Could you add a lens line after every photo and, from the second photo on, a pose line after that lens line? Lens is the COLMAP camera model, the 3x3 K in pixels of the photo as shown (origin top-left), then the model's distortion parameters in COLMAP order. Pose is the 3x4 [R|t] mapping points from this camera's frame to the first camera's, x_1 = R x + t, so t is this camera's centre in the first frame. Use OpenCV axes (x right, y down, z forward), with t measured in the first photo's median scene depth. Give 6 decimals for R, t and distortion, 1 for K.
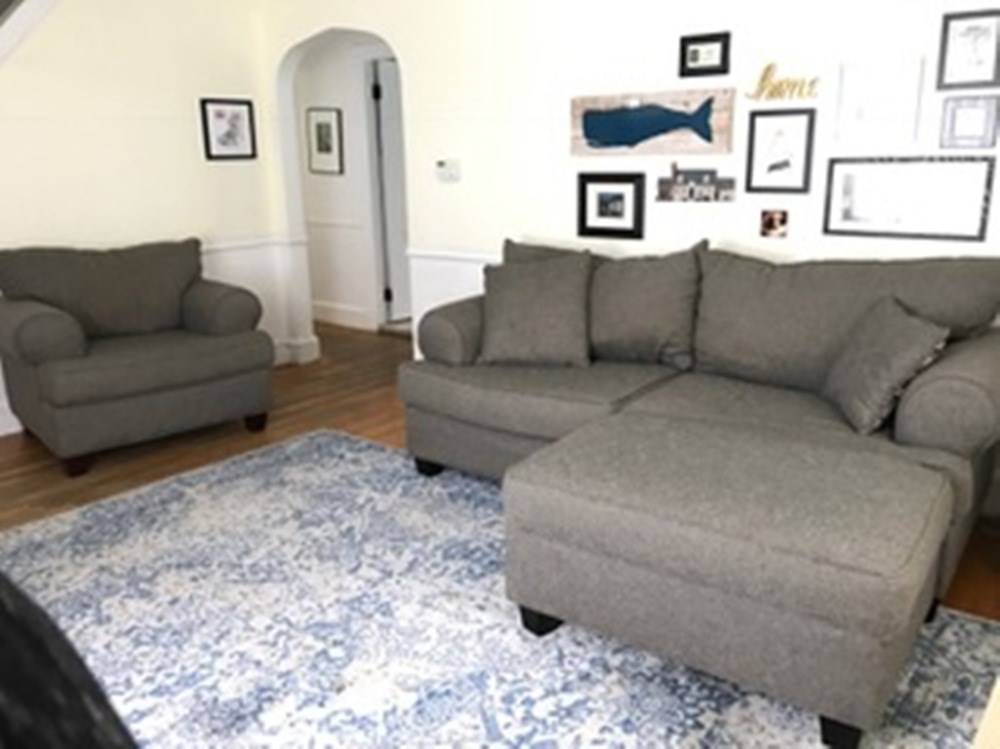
lens RADIAL K [[820.0, 0, 501.7], [0, 820.0, 374.1], [0, 0, 1]] dist [0.013727, 0.003320]
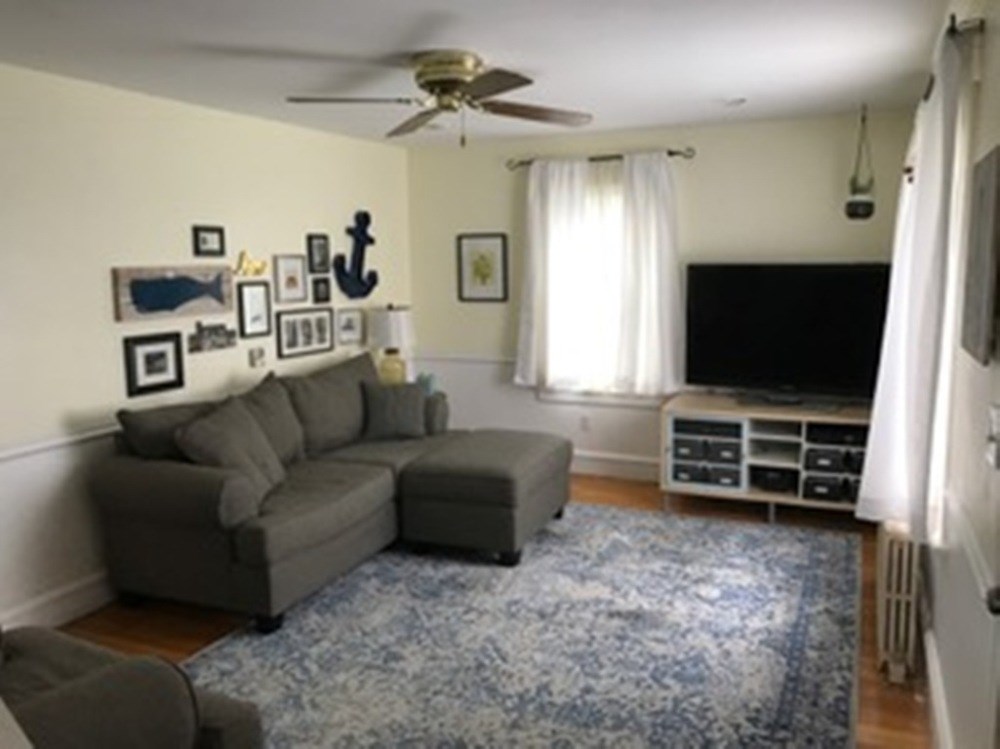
lens RADIAL K [[820.0, 0, 501.5], [0, 820.0, 371.9], [0, 0, 1]] dist [0.013727, 0.003320]
pose [[-0.259429, -0.108450, 0.959654, -1.139384], [0.267527, 0.946719, 0.179310, -0.293763], [-0.927969, 0.303252, -0.216593, 0.893818]]
